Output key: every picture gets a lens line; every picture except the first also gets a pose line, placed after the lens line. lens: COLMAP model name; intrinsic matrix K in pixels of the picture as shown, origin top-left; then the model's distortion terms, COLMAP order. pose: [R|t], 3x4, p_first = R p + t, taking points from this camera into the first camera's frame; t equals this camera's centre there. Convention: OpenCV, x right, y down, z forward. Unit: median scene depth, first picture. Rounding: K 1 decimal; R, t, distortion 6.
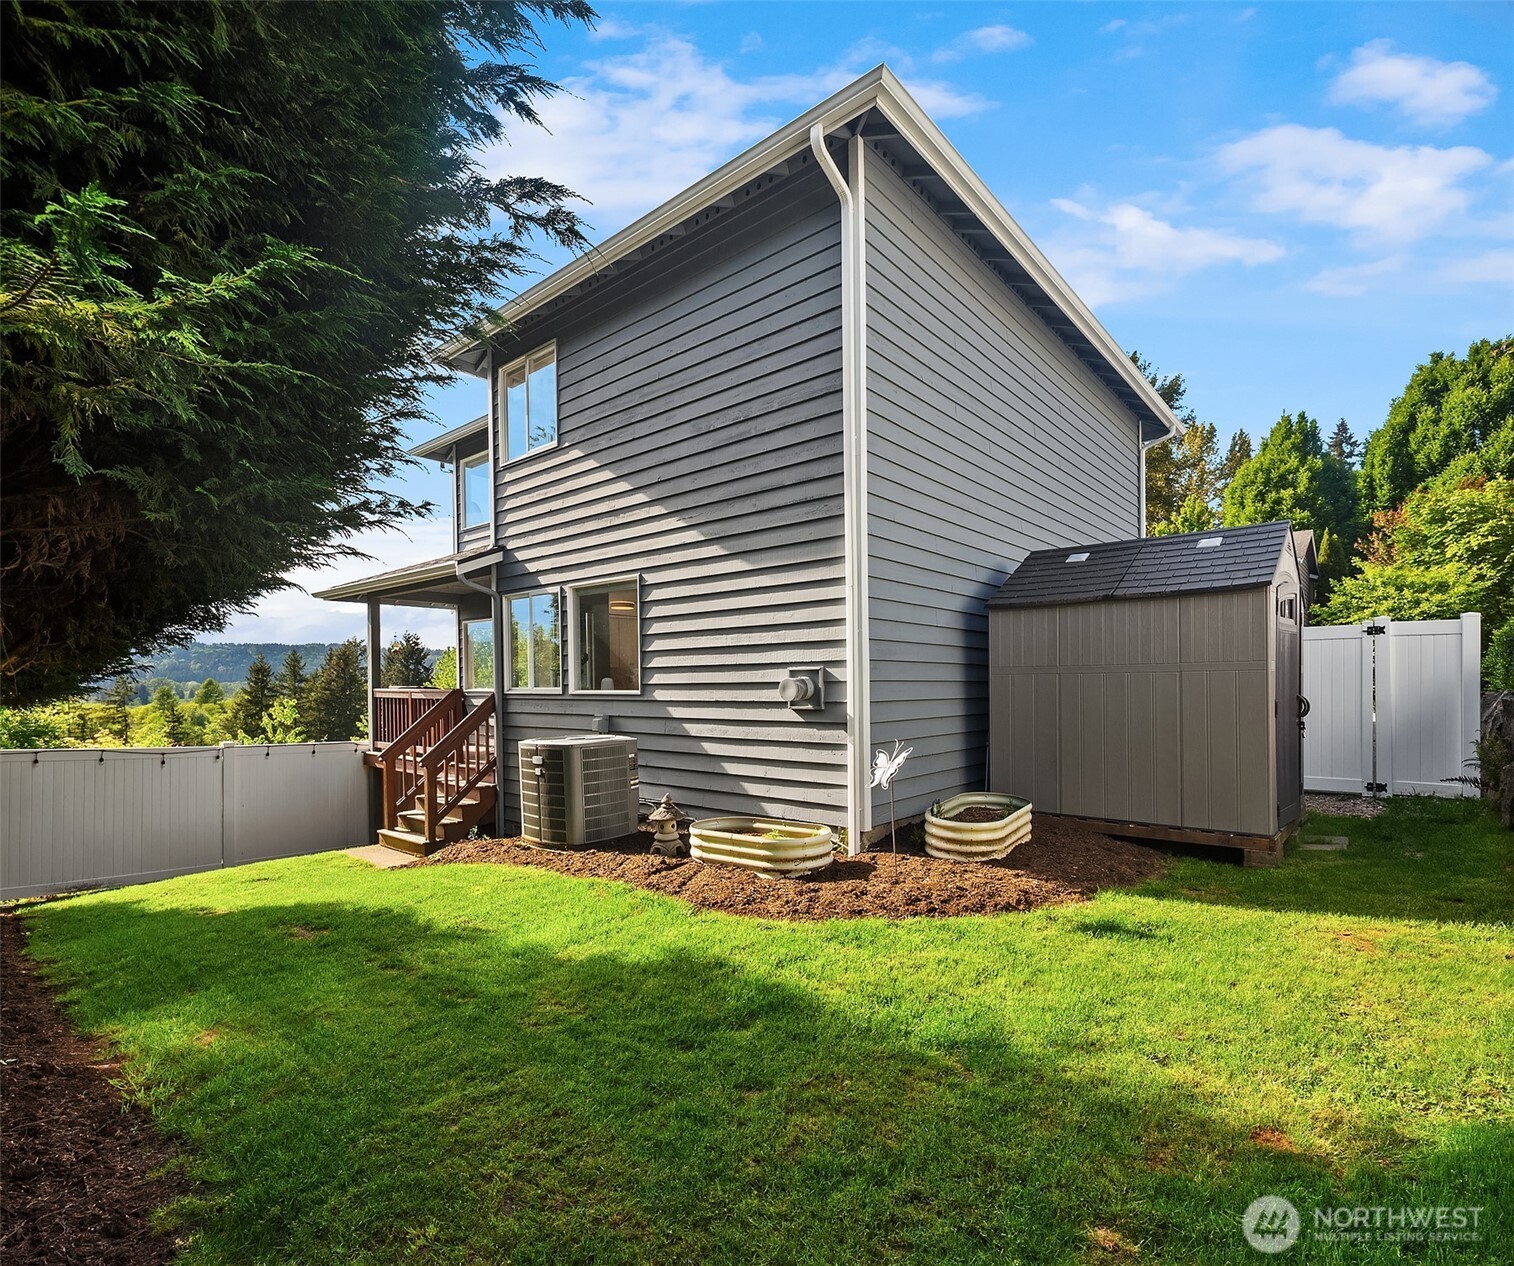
lens RADIAL K [[742.7, 0, 753.8], [0, 742.7, 670.3], [0, 0, 1]] dist [-0.002117, -0.000512]
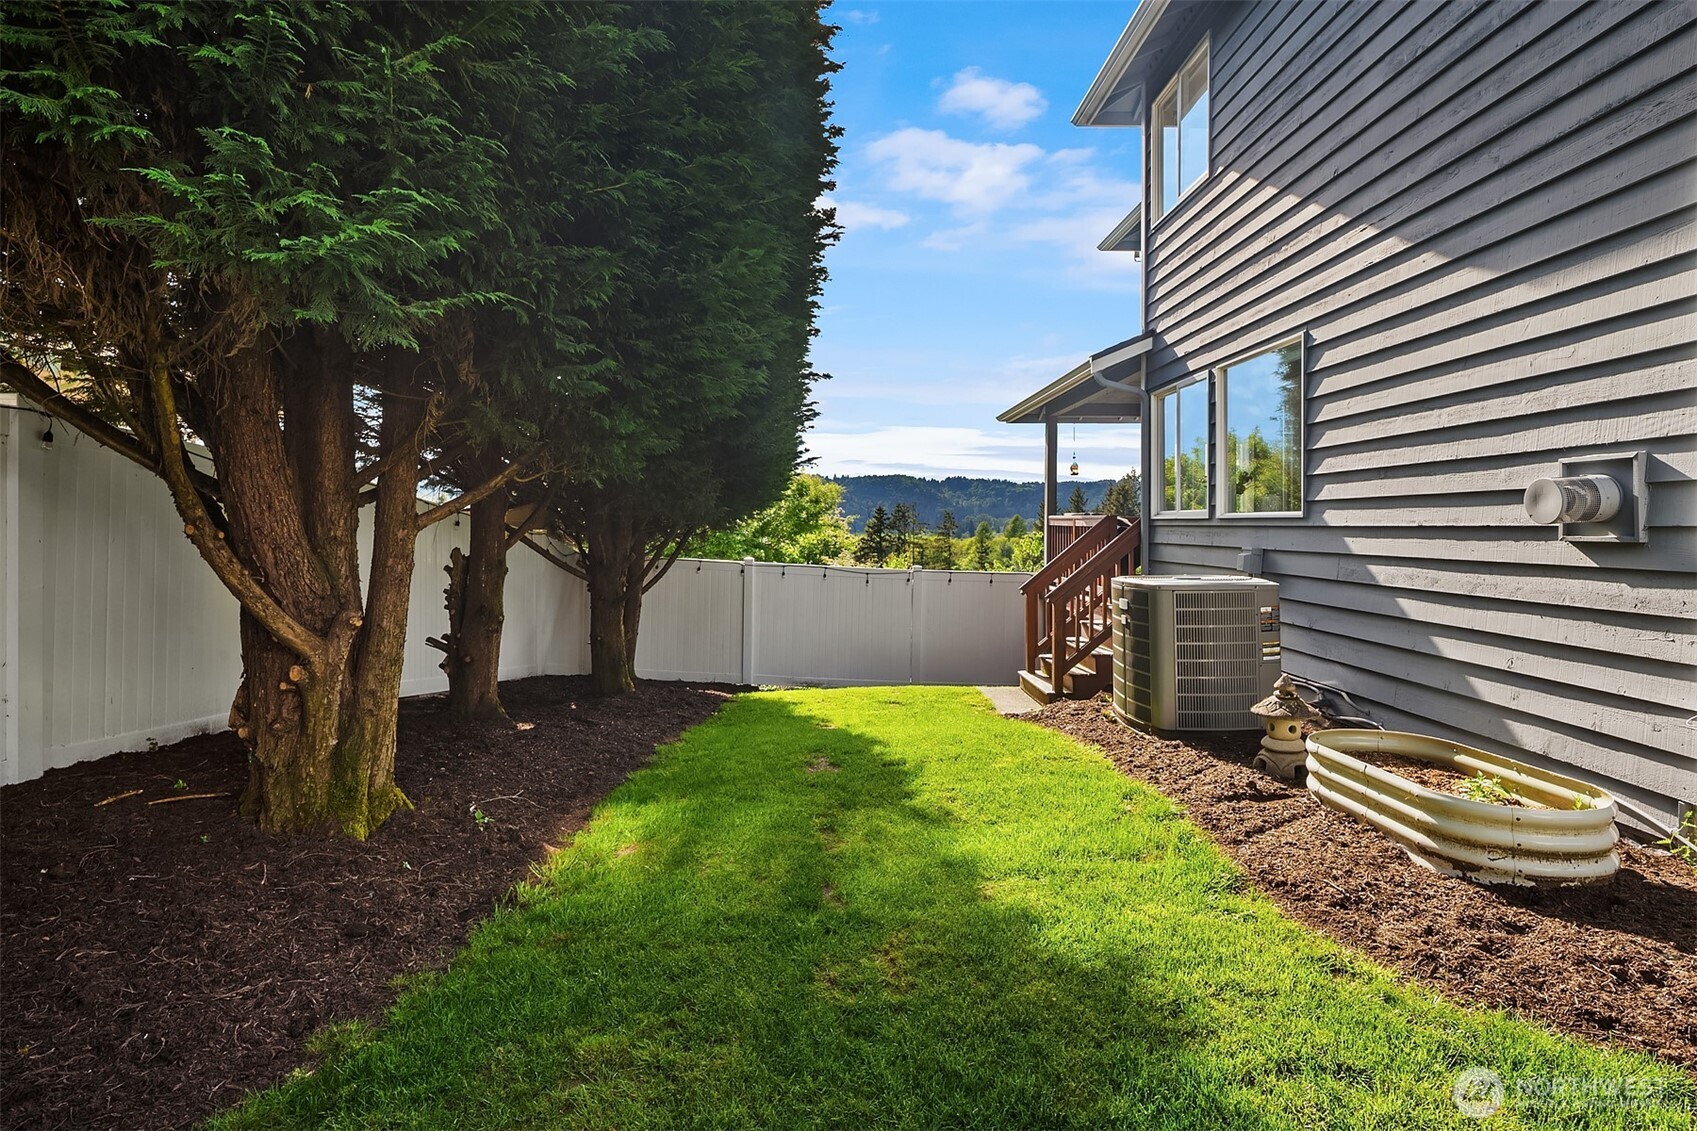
lens RADIAL K [[823.7, 0, 843.1], [0, 823.7, 520.6], [0, 0, 1]] dist [-0.001924, -0.001963]
pose [[0.664722, 0.006184, -0.747065, 0.128583], [0.006925, 0.999872, 0.014439, 0.024736], [0.747059, -0.014771, 0.664594, 0.250705]]
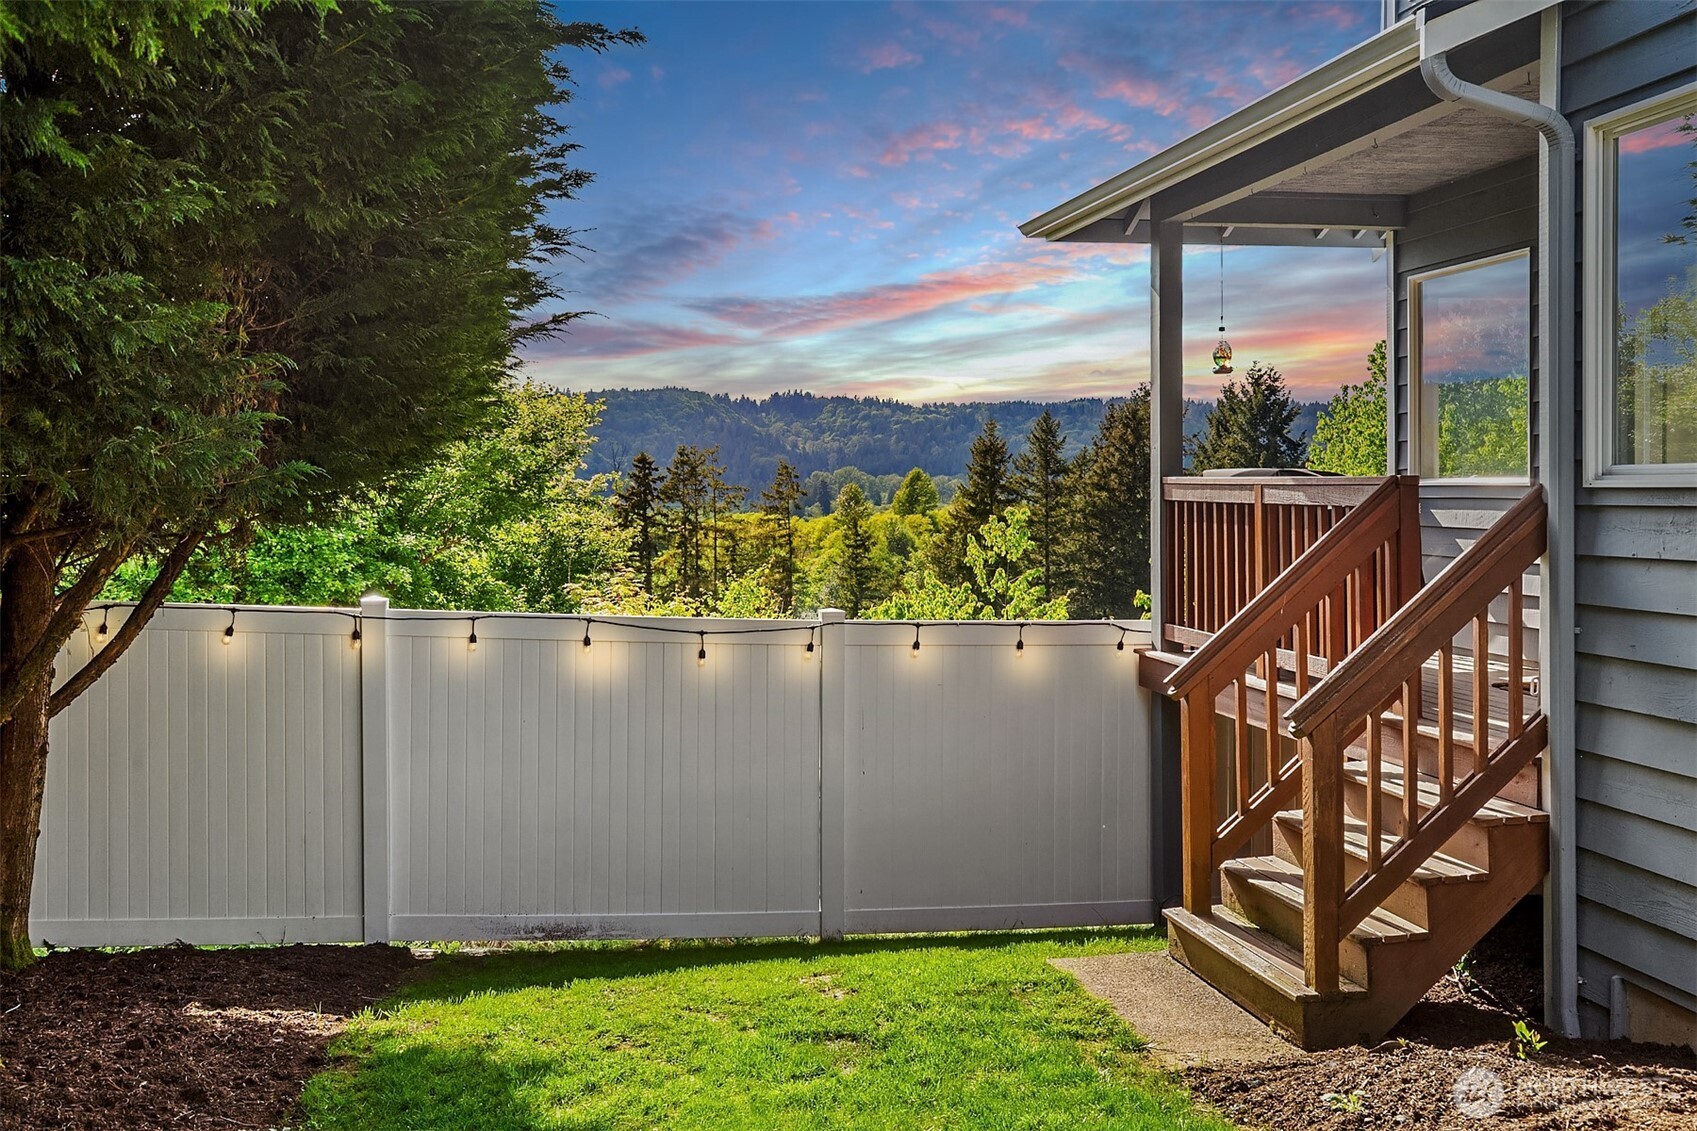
lens RADIAL K [[1672.5, 0, 879.7], [0, 1672.5, 564.3], [0, 0, 1]] dist [0.072140, 0.002264]
pose [[0.792671, 0.029810, -0.608921, -0.223464], [0.012837, 0.997766, 0.065557, 0.021277], [0.609515, -0.059782, 0.790517, 0.482504]]
